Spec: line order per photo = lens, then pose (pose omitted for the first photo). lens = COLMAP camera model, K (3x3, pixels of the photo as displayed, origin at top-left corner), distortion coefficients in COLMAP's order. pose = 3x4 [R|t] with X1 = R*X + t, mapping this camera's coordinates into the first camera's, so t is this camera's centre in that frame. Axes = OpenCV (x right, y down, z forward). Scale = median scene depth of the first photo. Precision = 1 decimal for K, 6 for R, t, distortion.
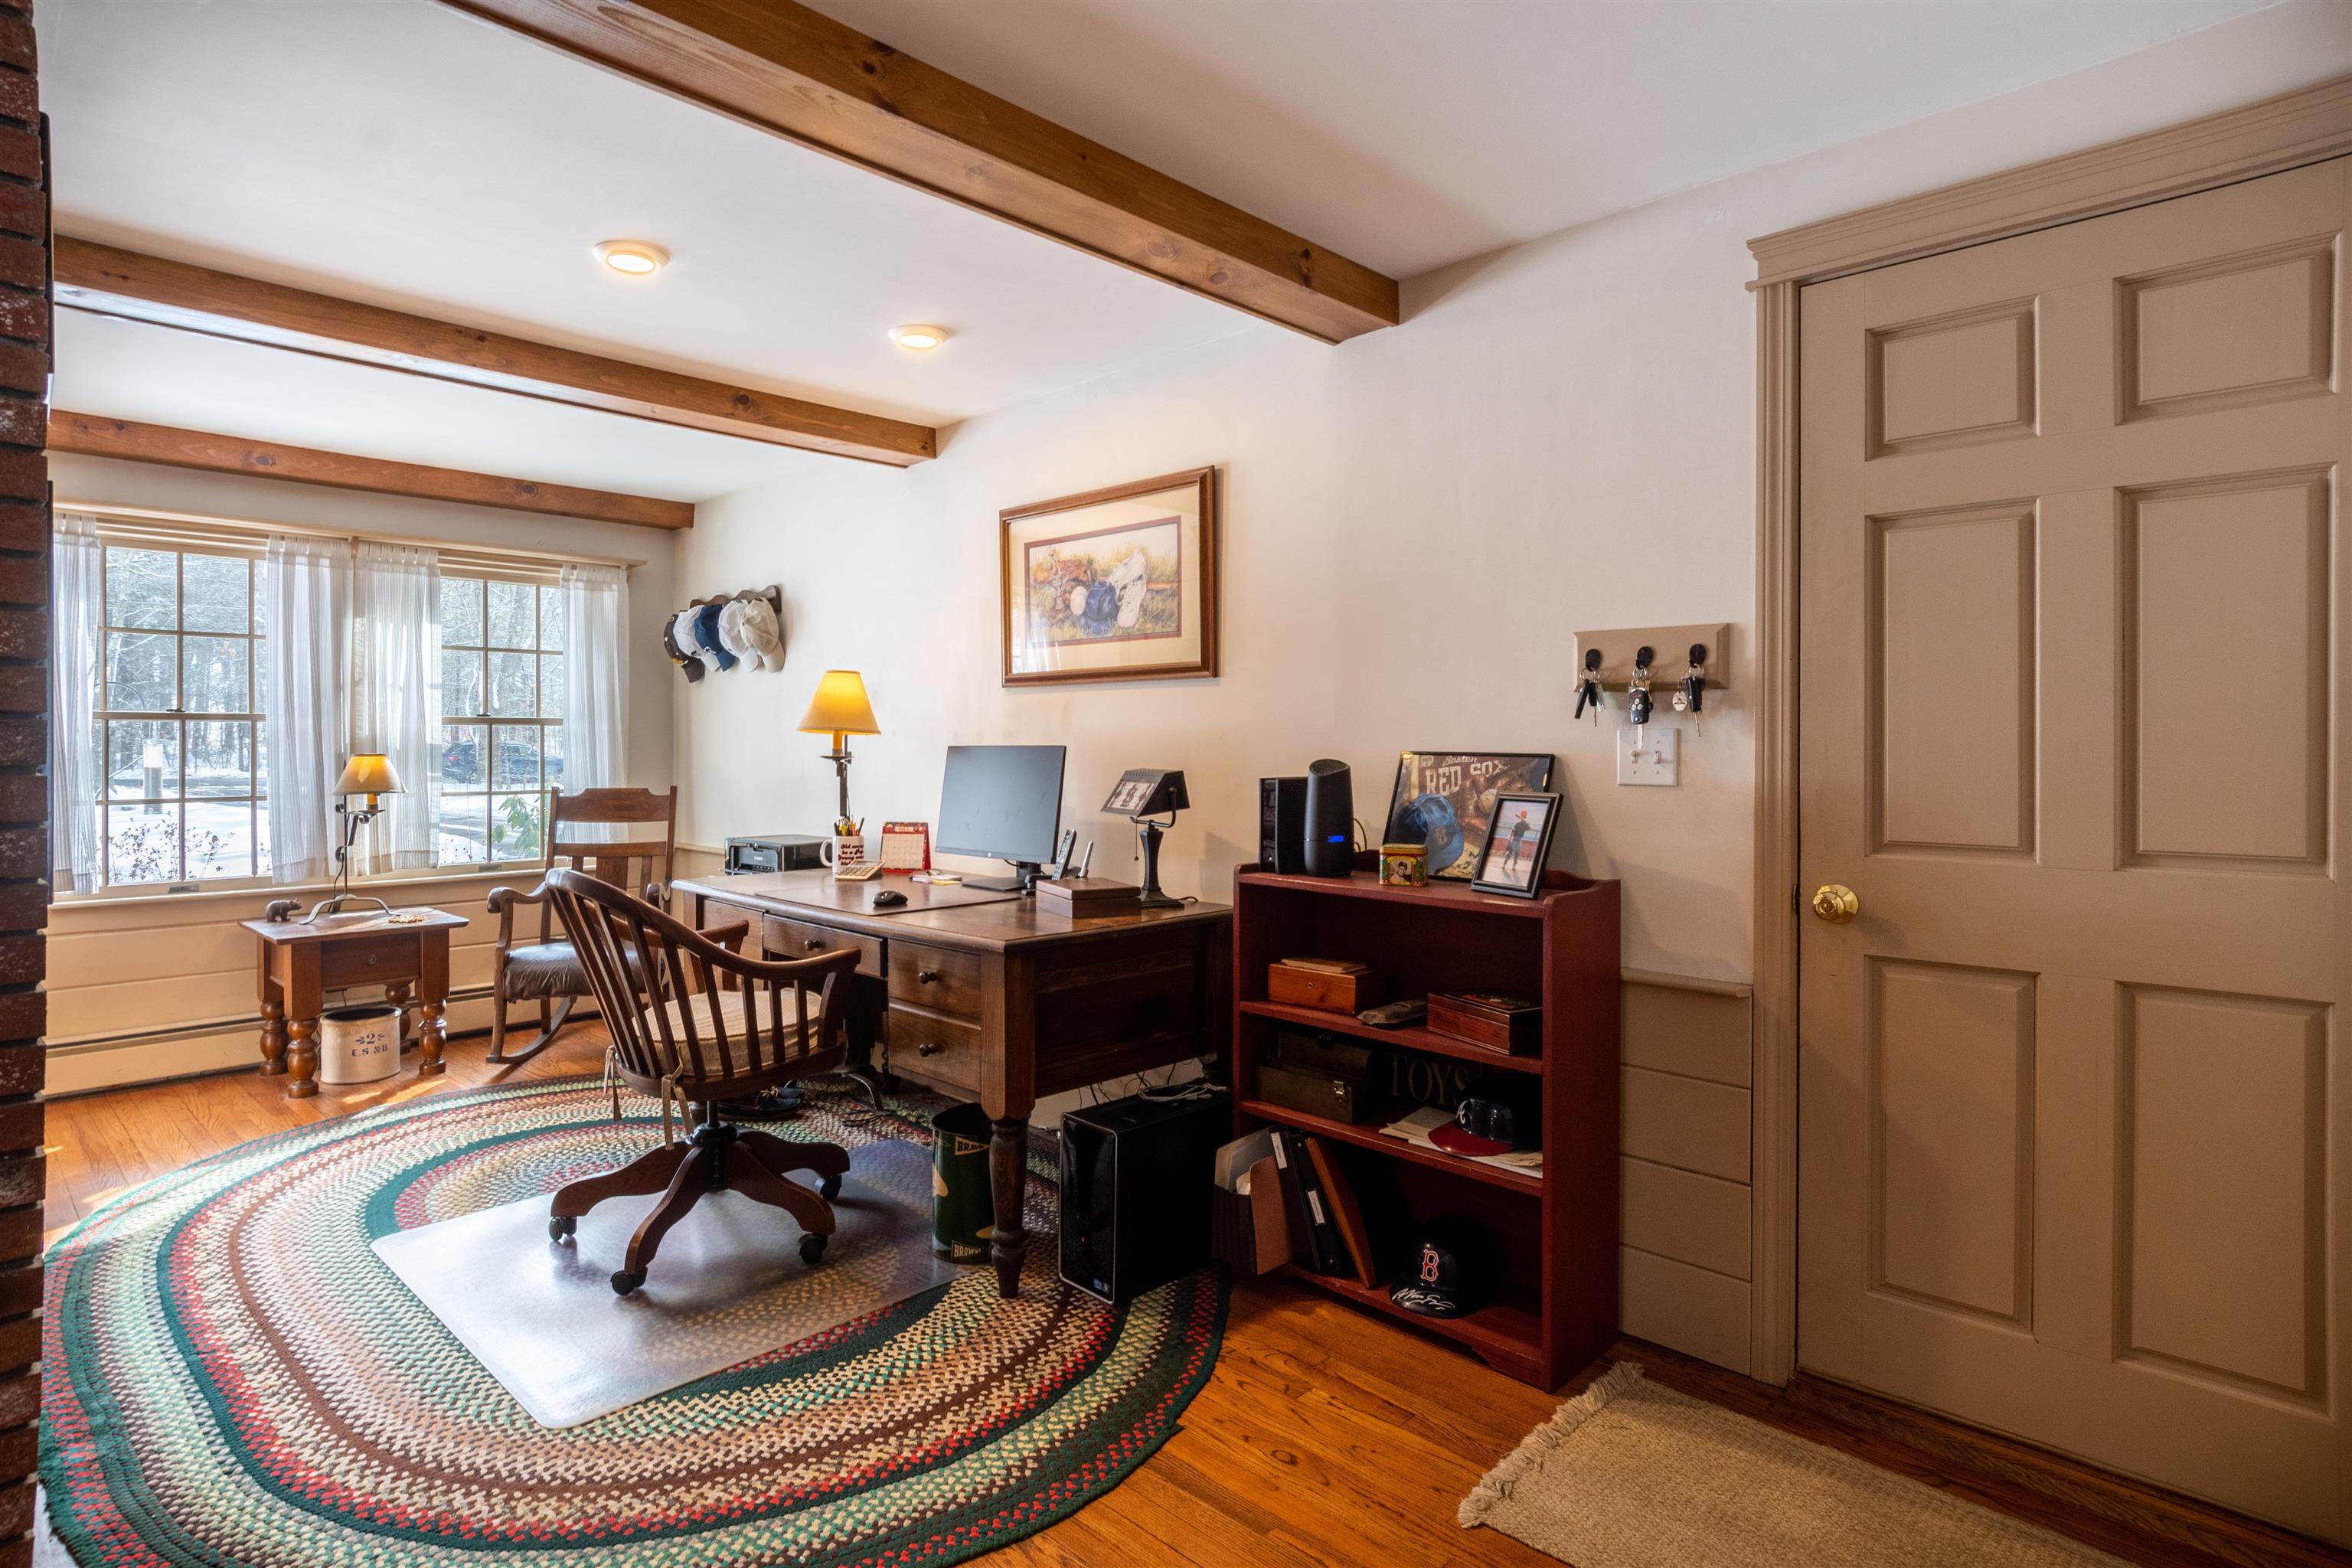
lens RADIAL K [[1202.1, 0, 1170.6], [0, 1202.1, 739.9], [0, 0, 1]] dist [0.002219, 0.000146]
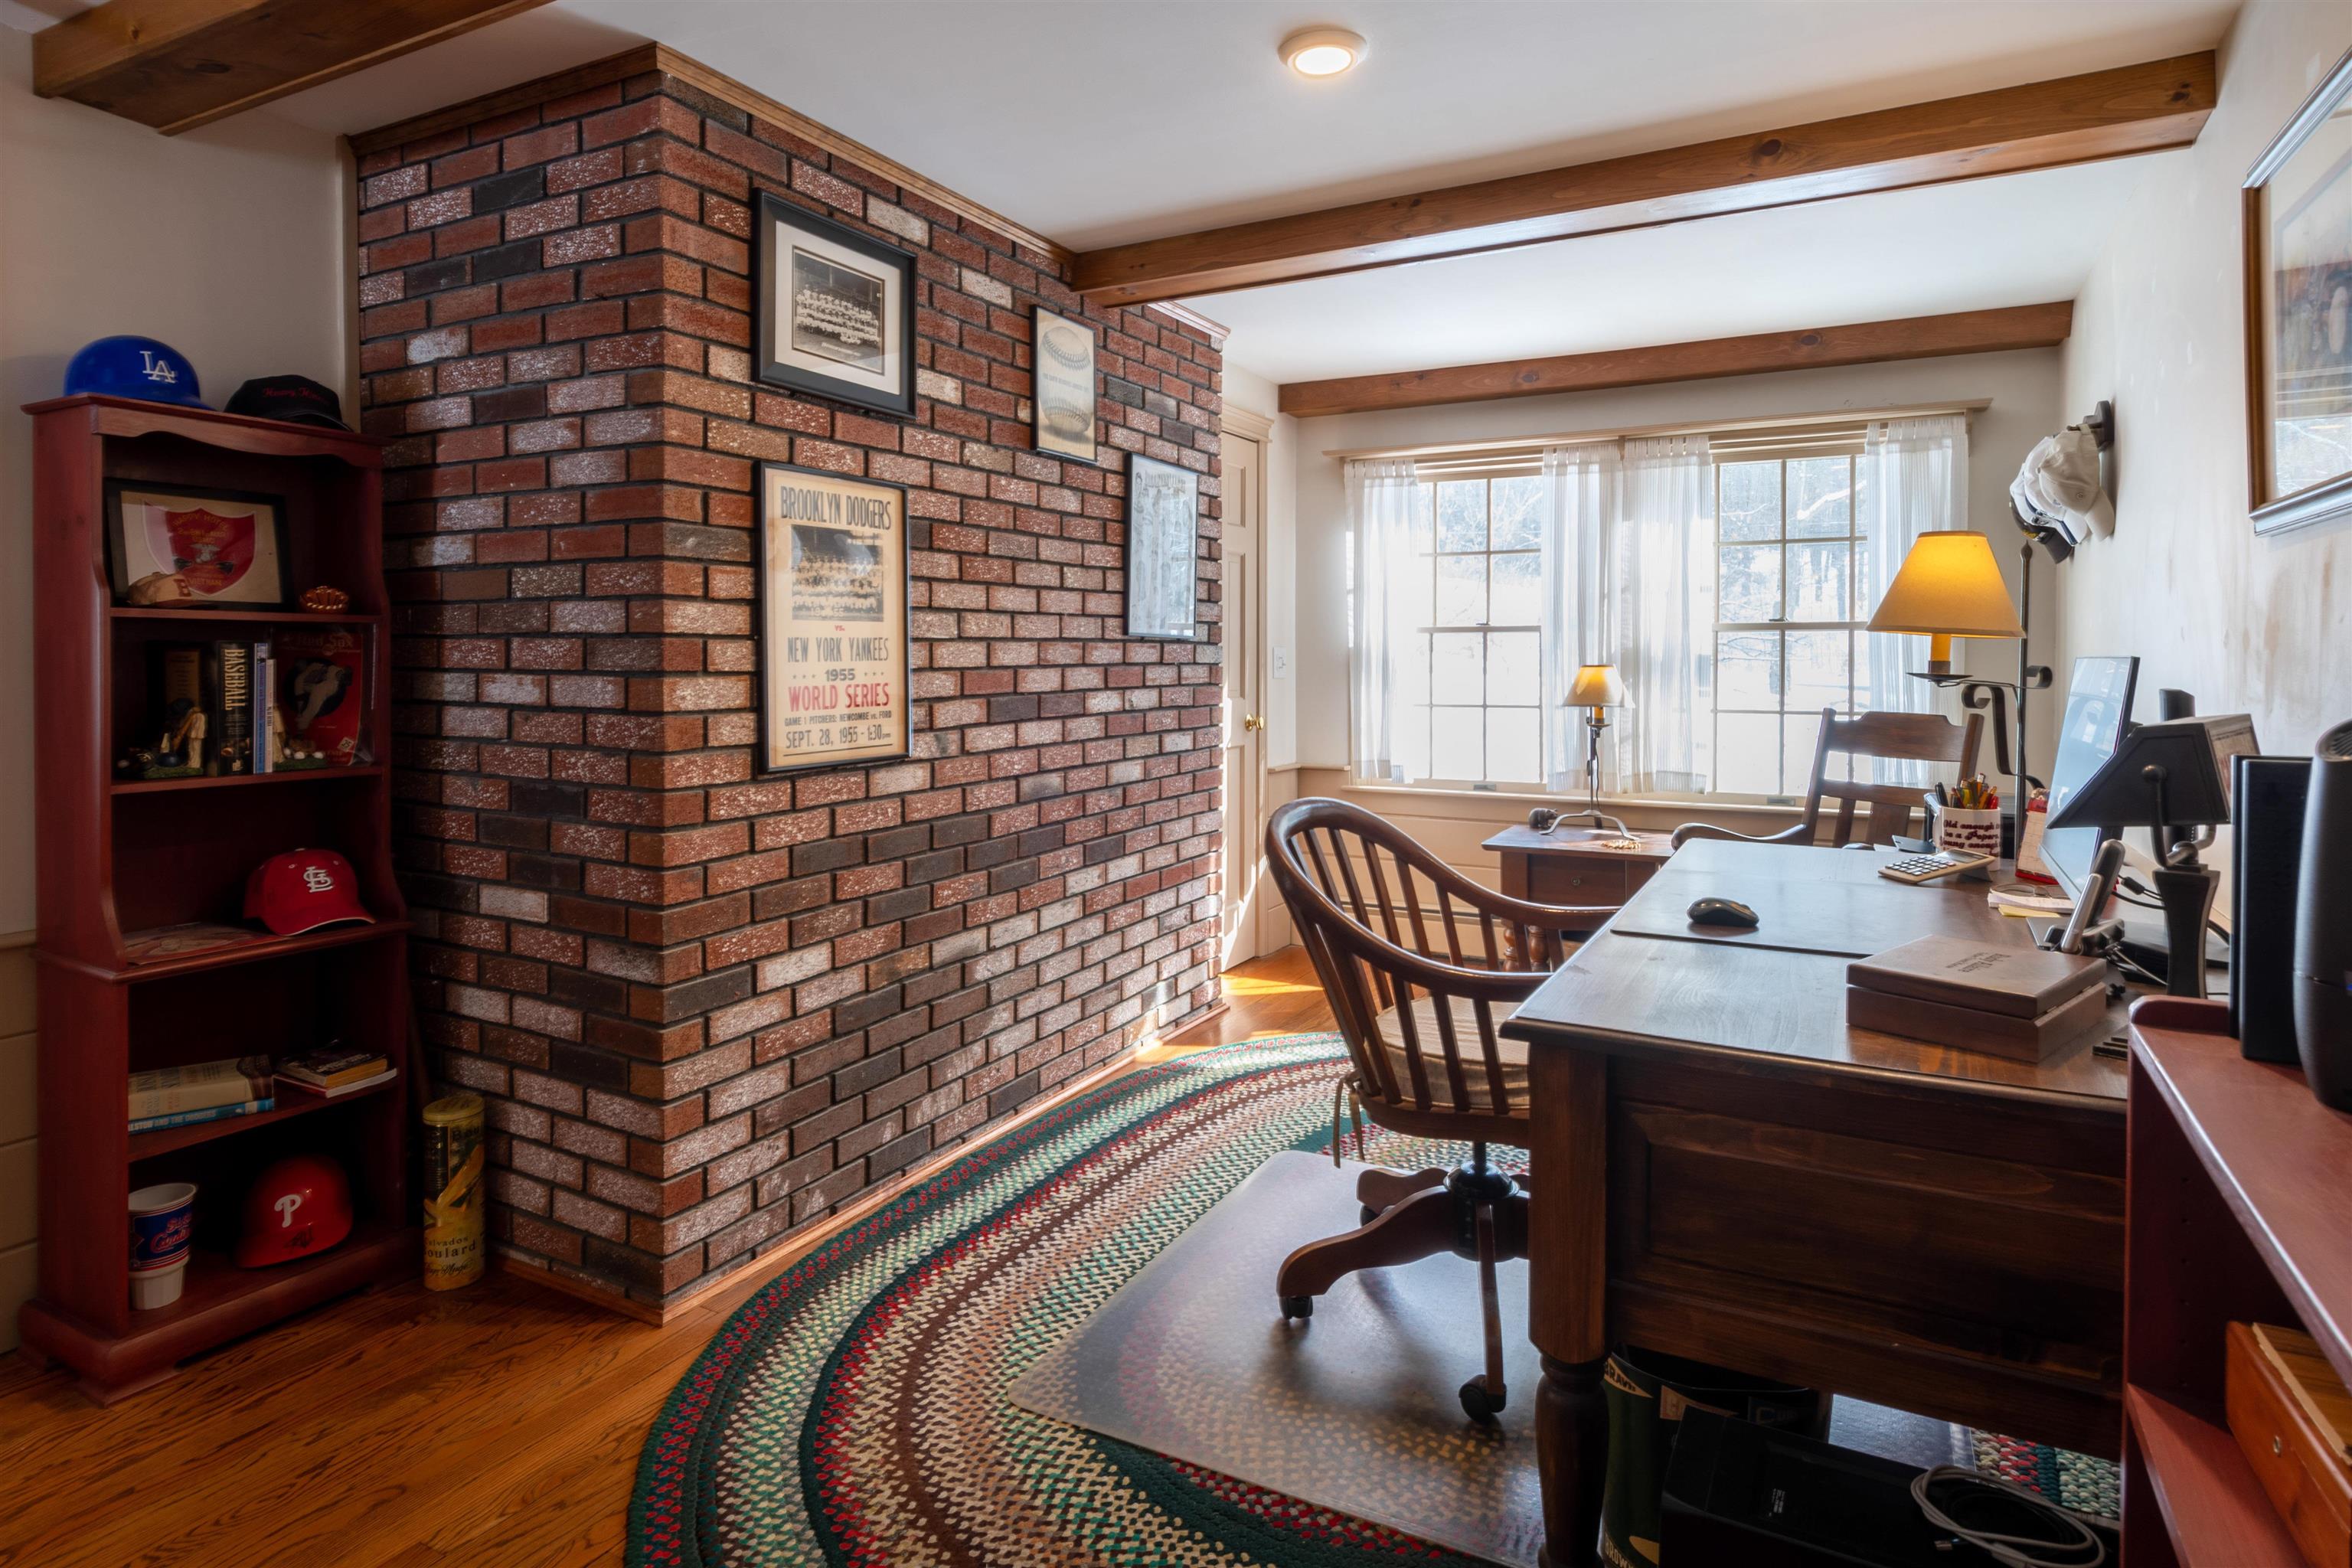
lens RADIAL K [[1290.3, 0, 1172.7], [0, 1290.3, 670.2], [0, 0, 1]] dist [0.004675, 0.000407]
pose [[0.265178, 0.011781, -0.964127, 0.389252], [0.003901, 0.999904, 0.013291, 0.001710], [0.964192, -0.007285, 0.265107, 0.708542]]
